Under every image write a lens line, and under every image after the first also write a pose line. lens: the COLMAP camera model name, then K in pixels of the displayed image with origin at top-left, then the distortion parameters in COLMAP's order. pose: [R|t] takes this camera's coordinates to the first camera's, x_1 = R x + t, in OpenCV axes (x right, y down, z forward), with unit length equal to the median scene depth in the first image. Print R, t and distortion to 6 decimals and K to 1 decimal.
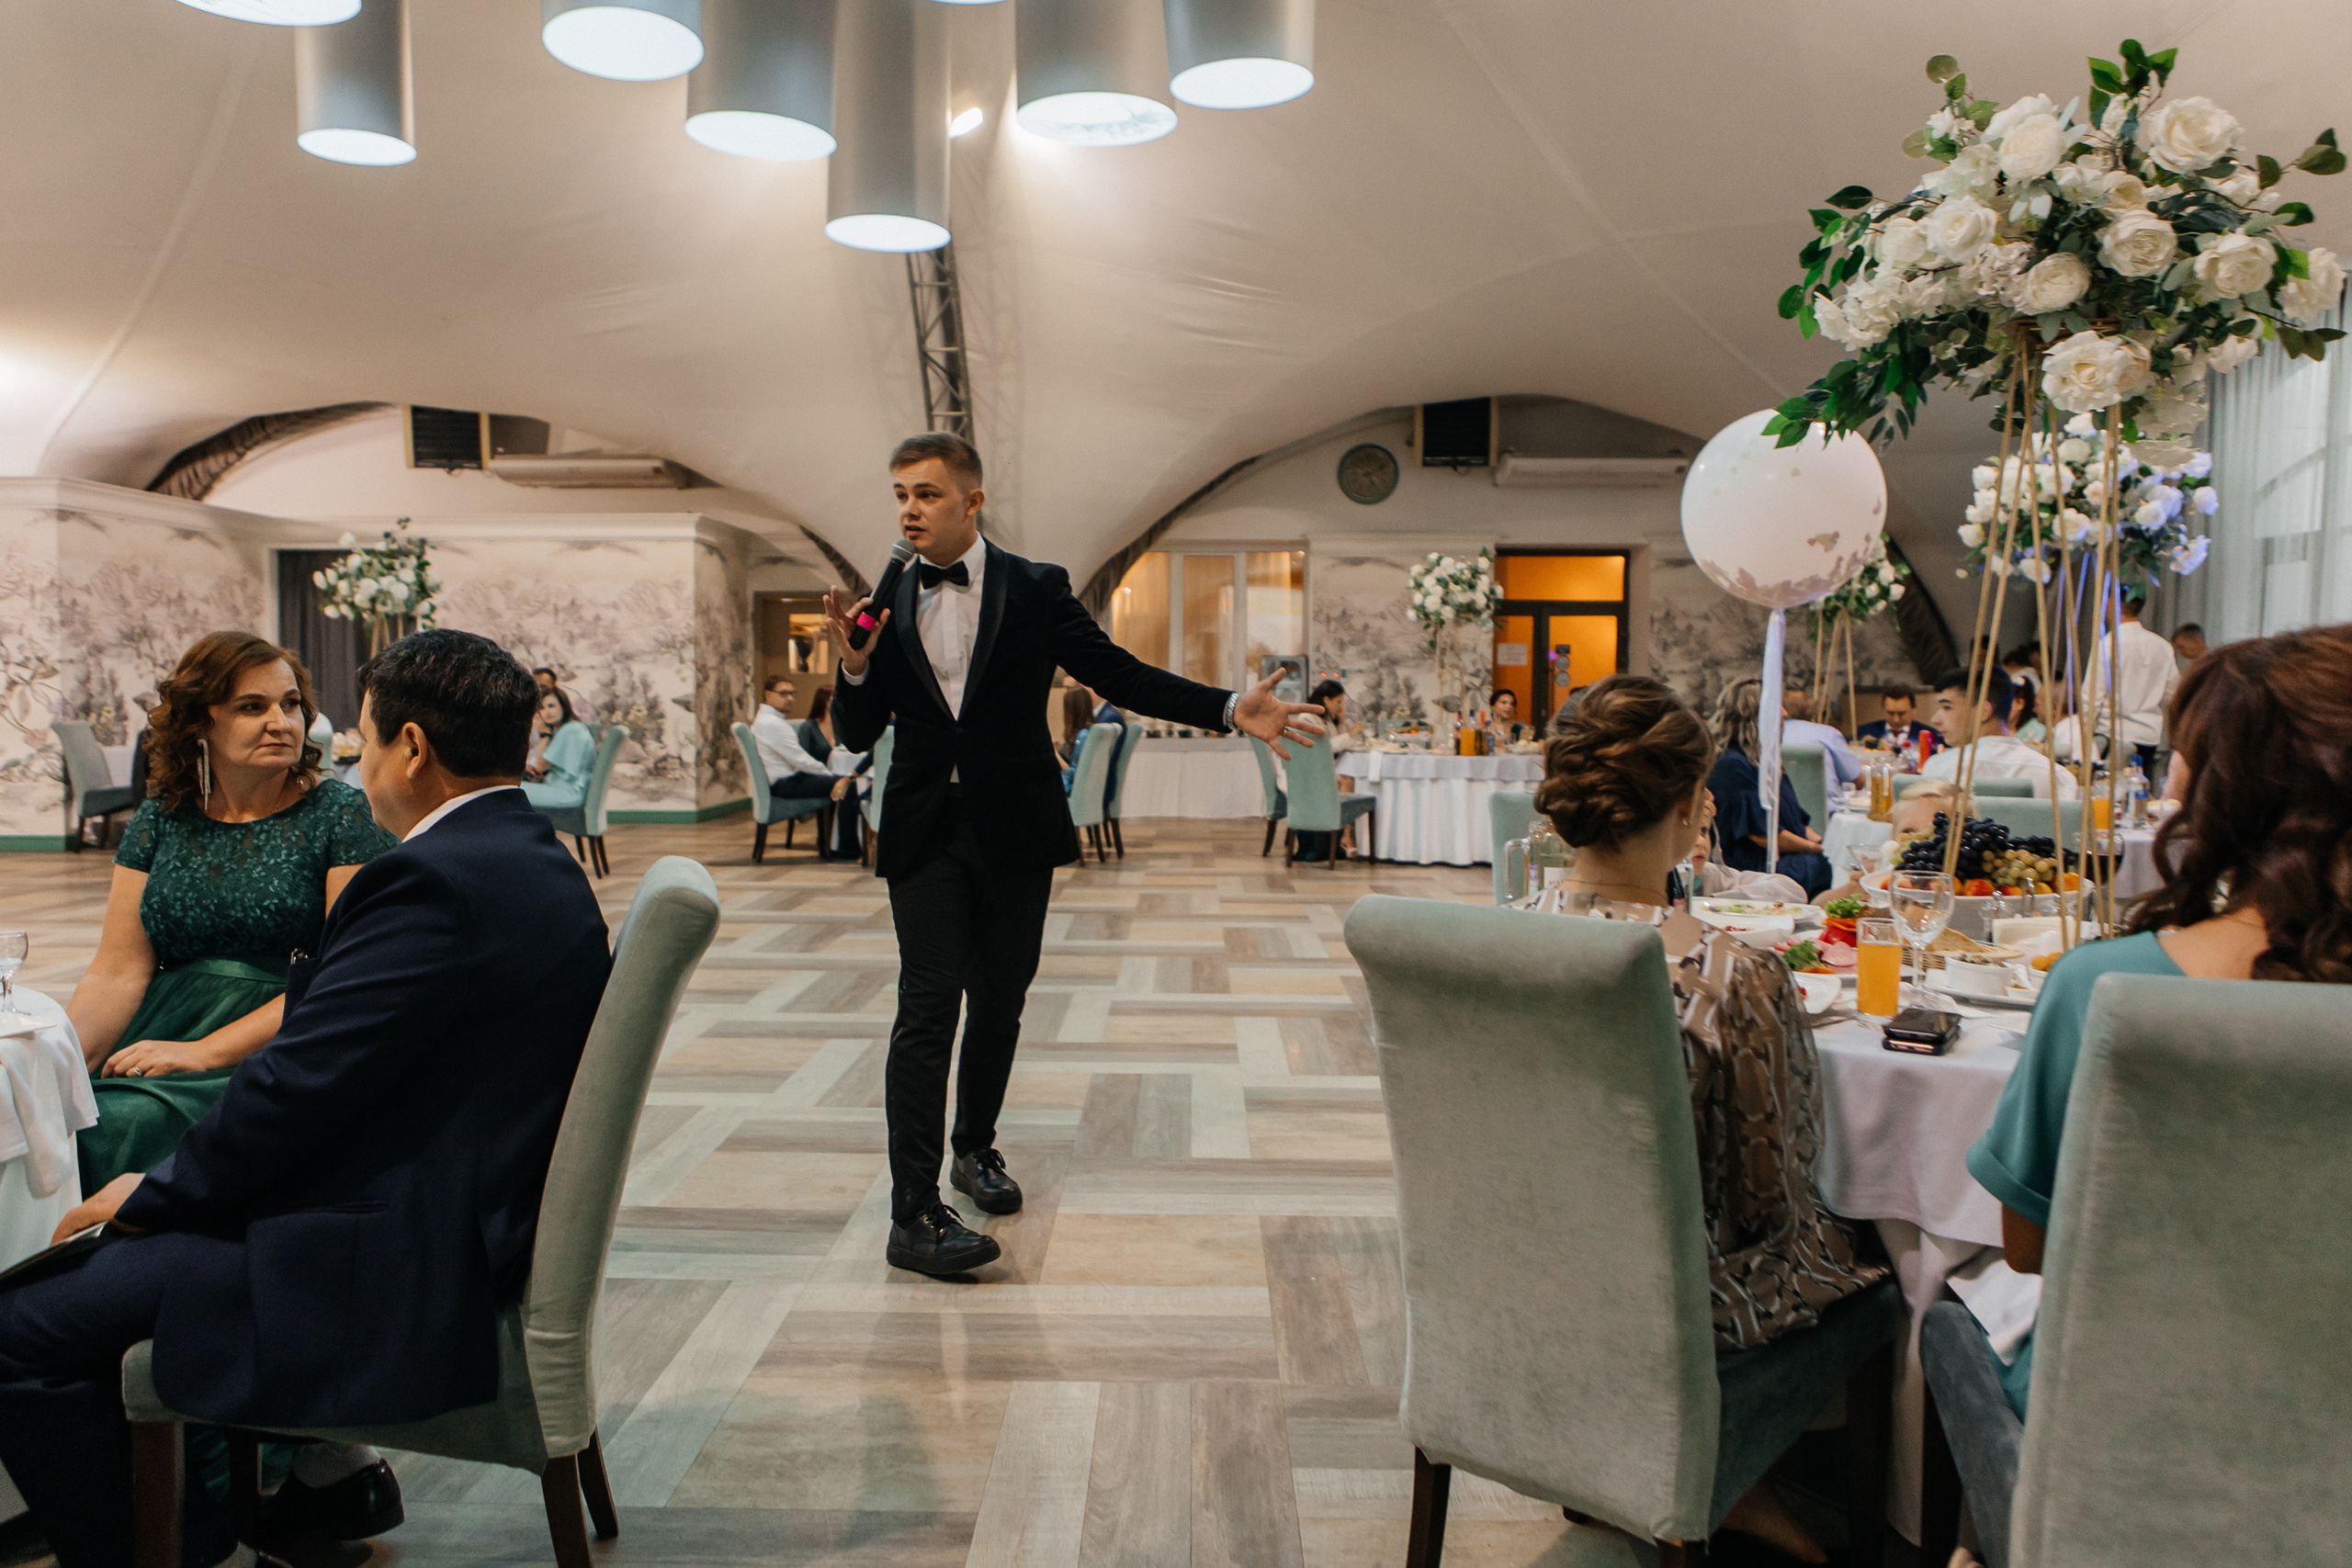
lens RADIAL K [[1657.6, 0, 1123.5], [0, 1657.6, 768.8], [0, 0, 1]] dist [-0.008196, -0.000226]
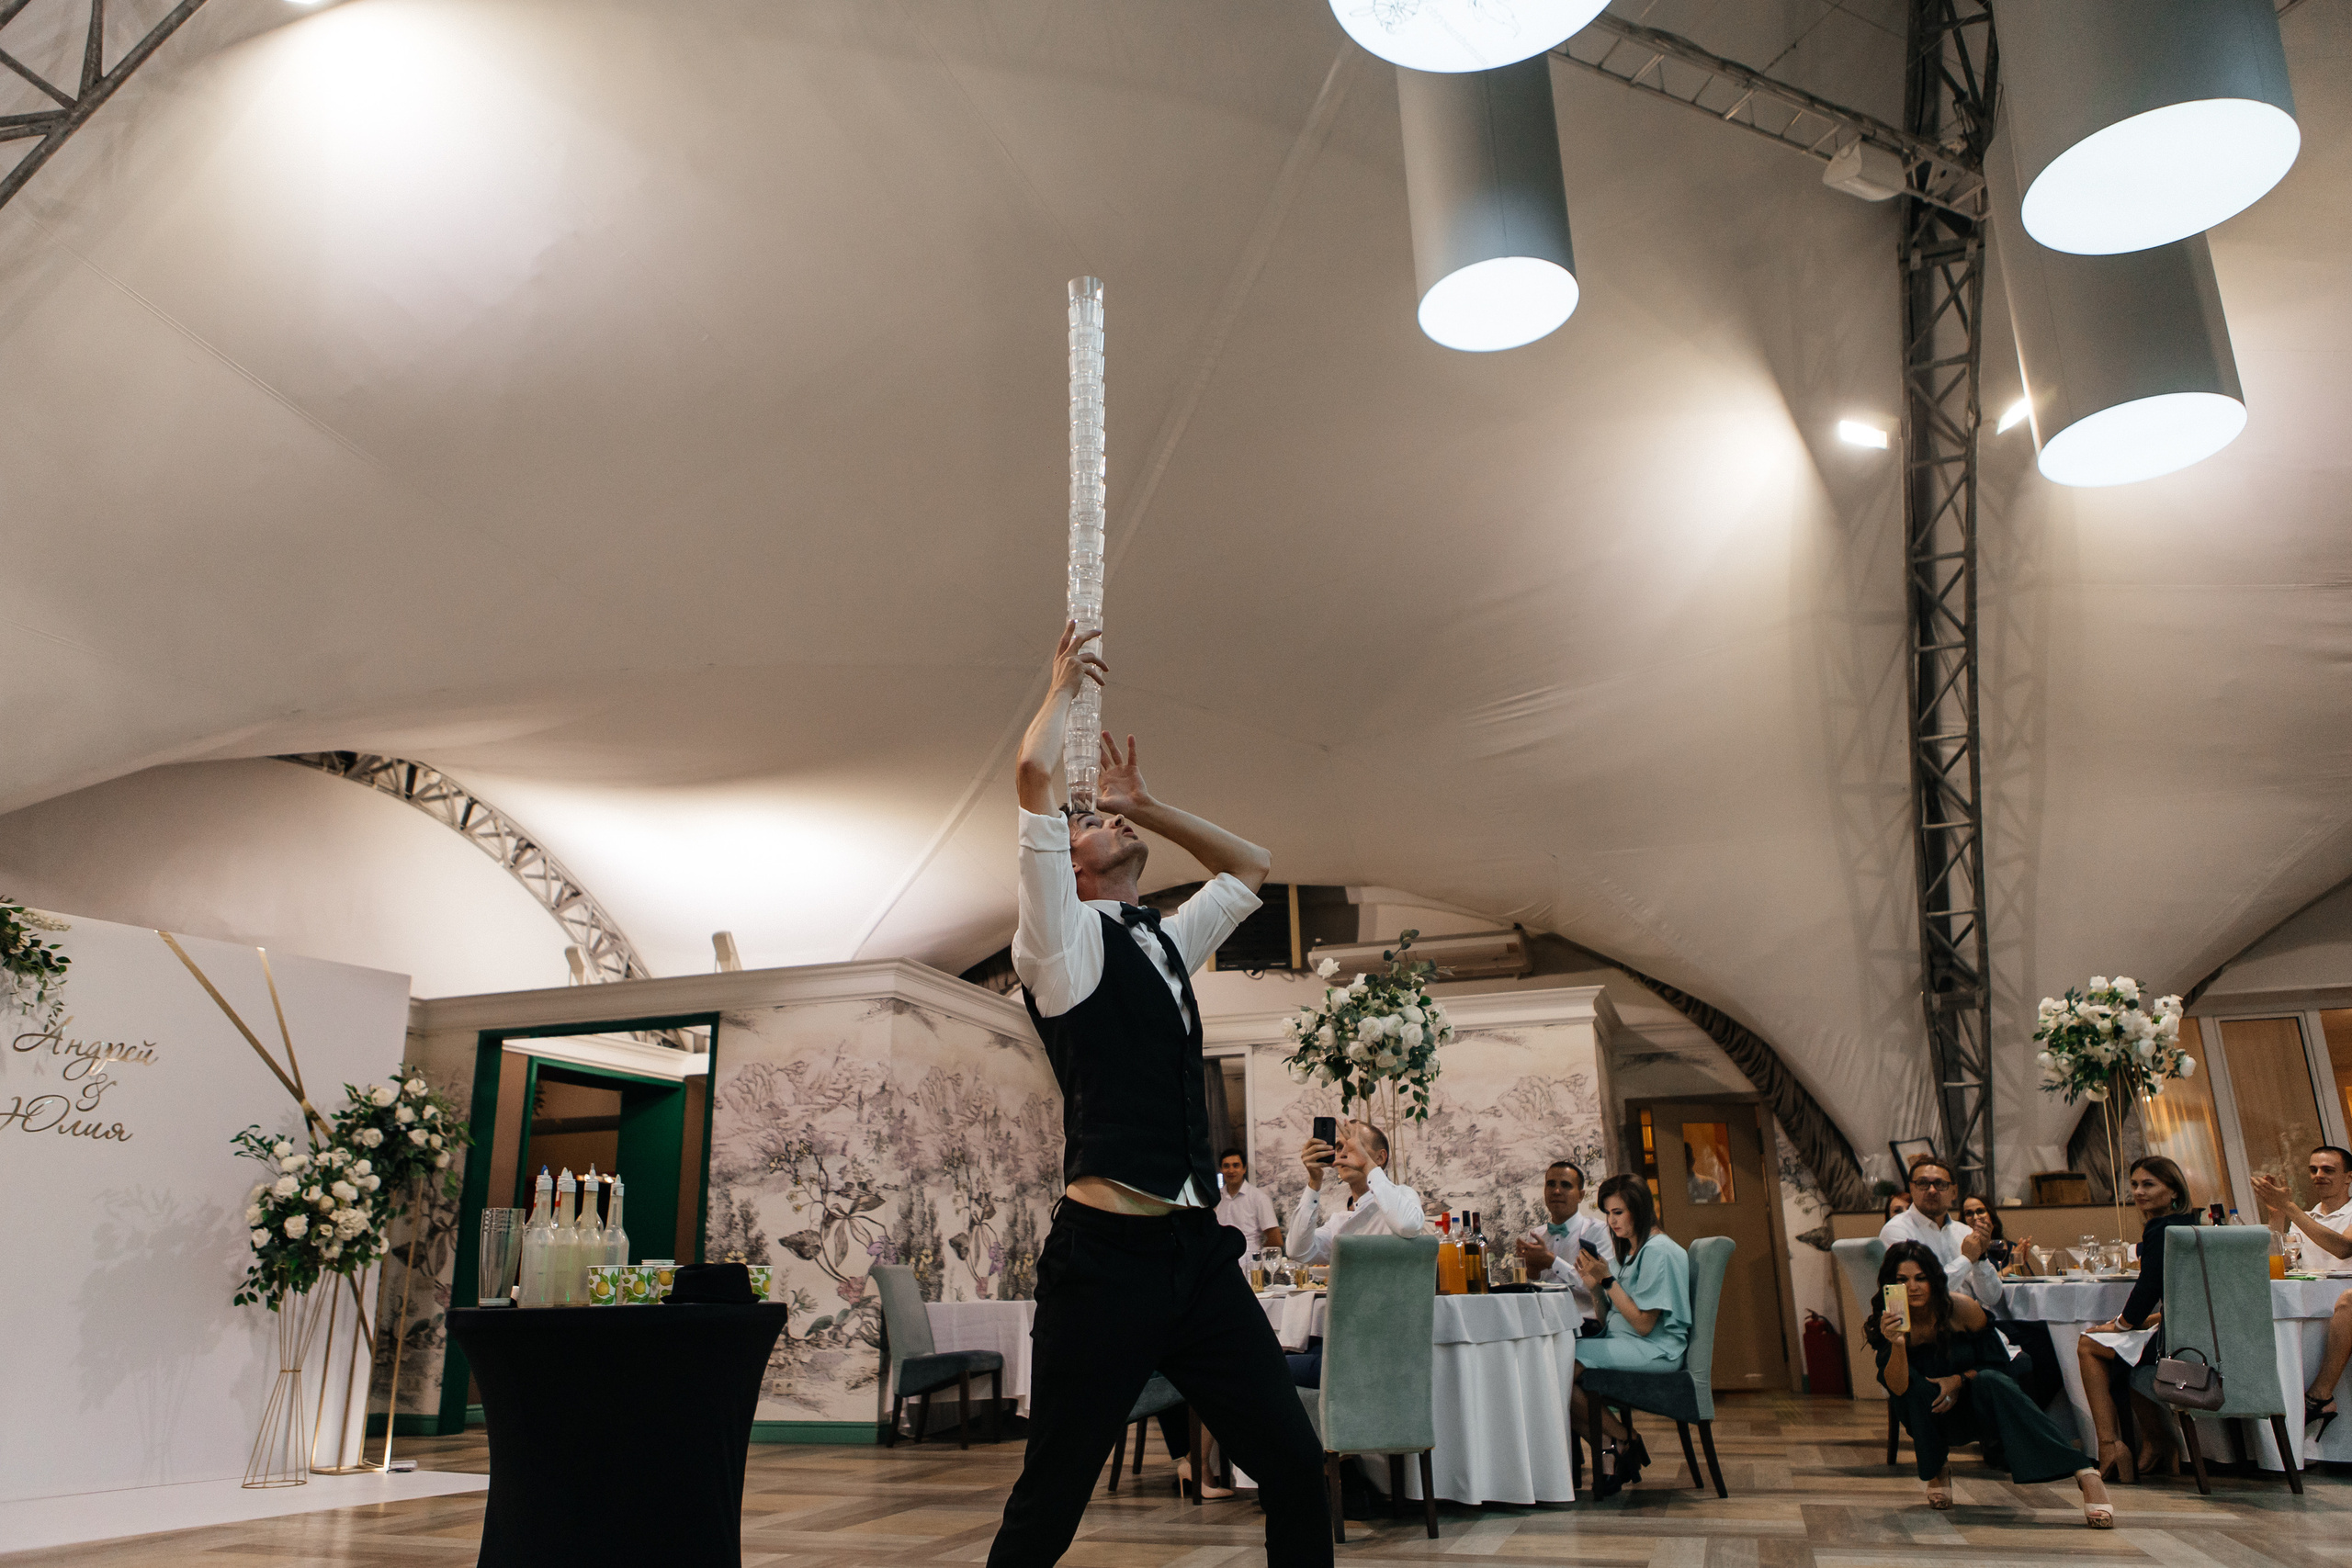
lens RADIAL K [[1586.4, 0, 1180.5], [0, 1586.4, 788.6], [0, 0, 1]] dist [-0.034493, 0.023901]
pose [[0.959588, -0.102180, -0.262201, -0.287542], [0.004700, 0.937437, -0.348122, 0.020434], [0.281368, 0.332822, 0.900034, 0.290670]]
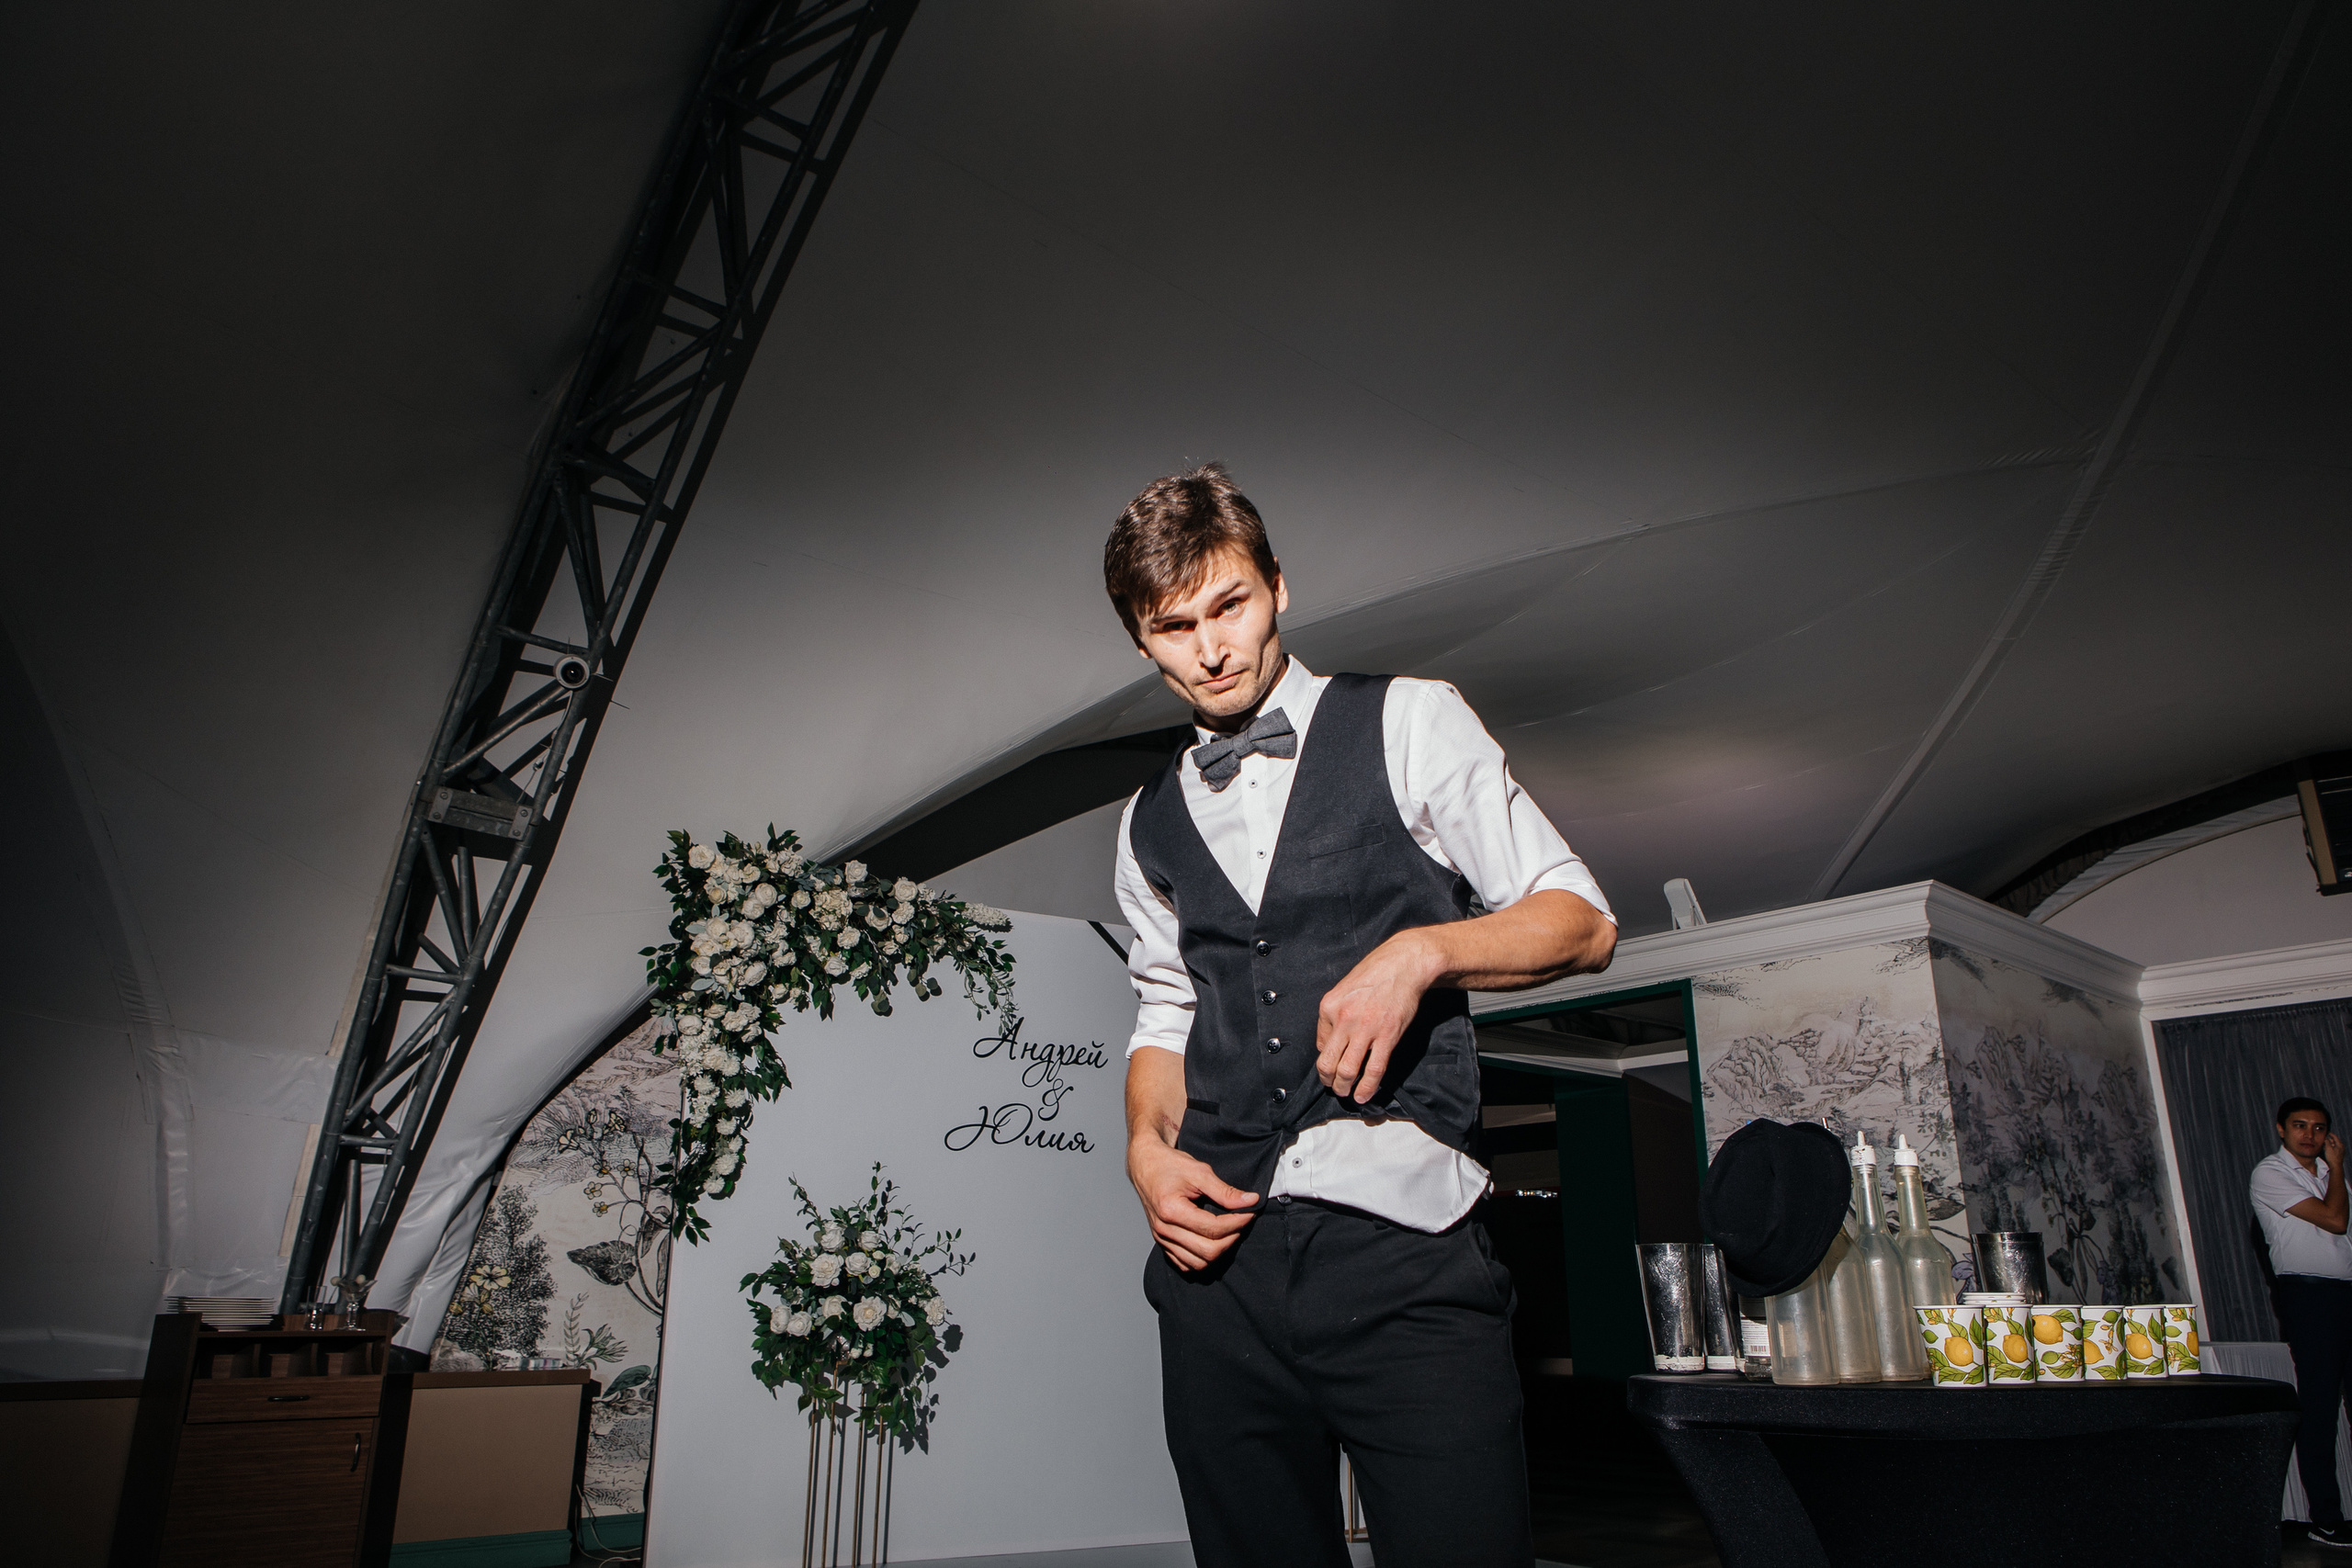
lens RADIAL K [[1593.9, 0, 1200.2], [0, 1593.9, 784.8], [0, 0, 1]] dist [-0.029456, 0.019167]
pose [[0.702352, -0.227321, -0.674557, -0.417850], [-0.036535, 0.934877, -0.353086, 0.010082], [0.710892, 0.272635, 0.648307, 0.397201]]
